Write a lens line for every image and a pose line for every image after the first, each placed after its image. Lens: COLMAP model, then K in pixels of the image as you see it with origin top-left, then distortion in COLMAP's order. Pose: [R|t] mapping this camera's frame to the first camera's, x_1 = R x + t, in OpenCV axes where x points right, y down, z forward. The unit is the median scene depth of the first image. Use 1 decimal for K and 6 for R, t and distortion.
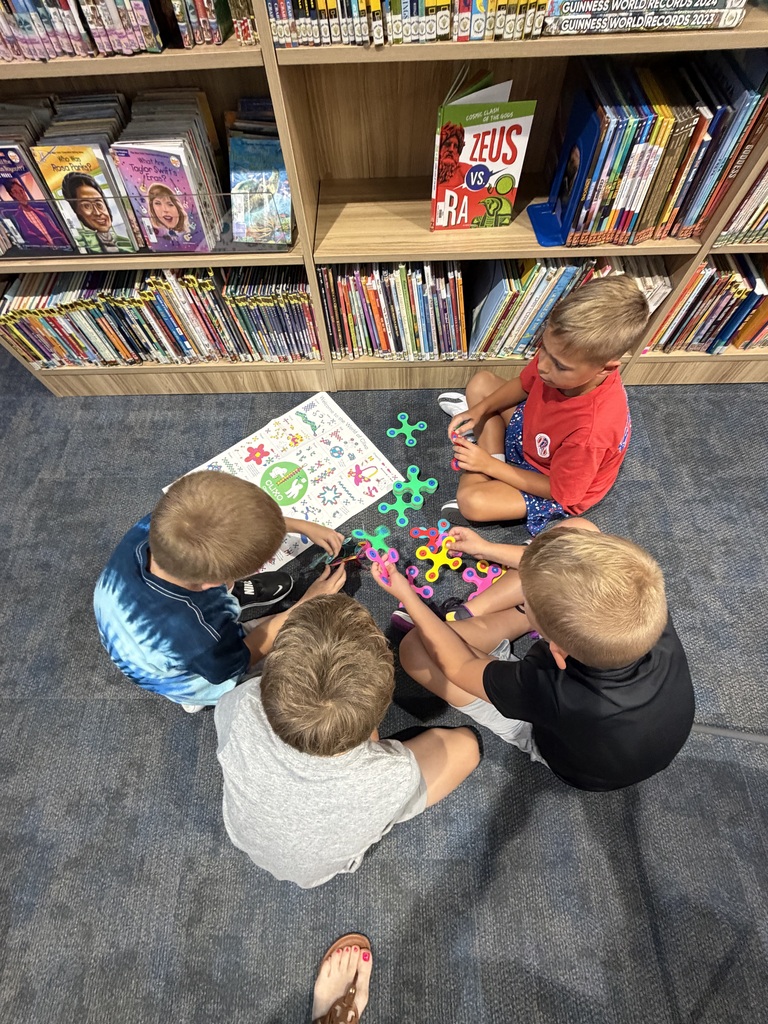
lens RADIAL K [[450.3, 0, 383.9], [0, 450.3, 511.9], [0, 0, 1]] dist [-0.002164, -0.000616]
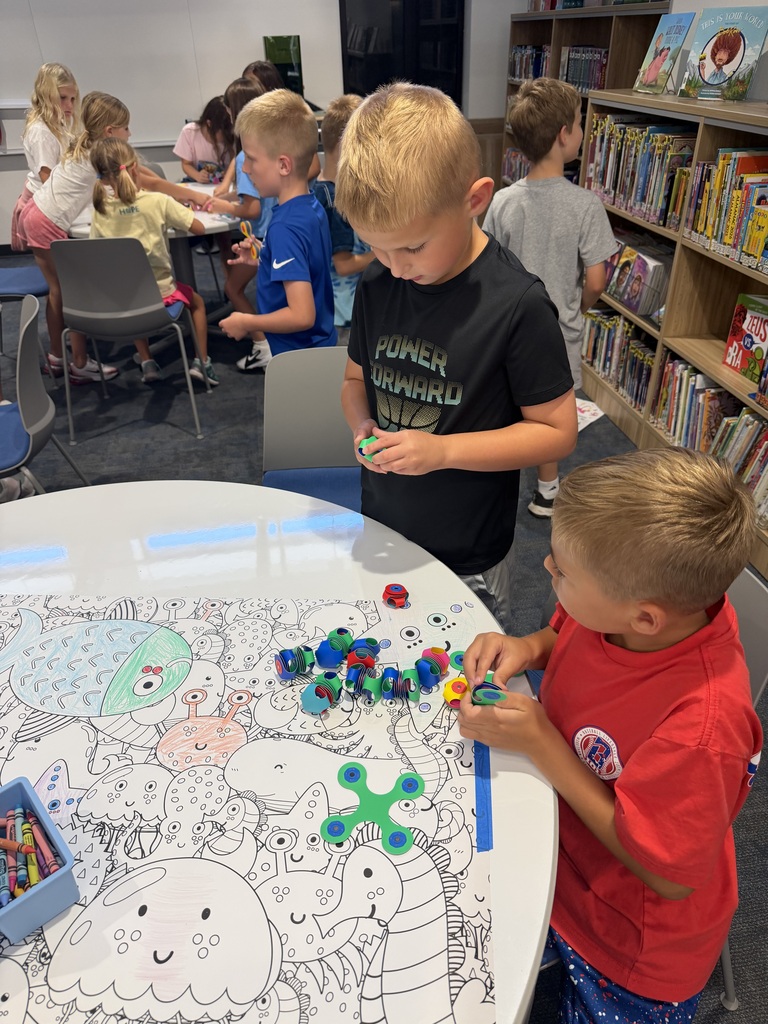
lens RADIAL K [[737.9, 0, 384.5], [0, 737.9, 512.1], [0, 0, 1]] dist [-0.033330, -0.007005]
pose [[0.162812, 0.558513, -0.813361, 2.296509], [-0.893782, 0.432651, 0.118179, 0.293437], [0.417906, 0.707726, 0.569630, -0.483670]]
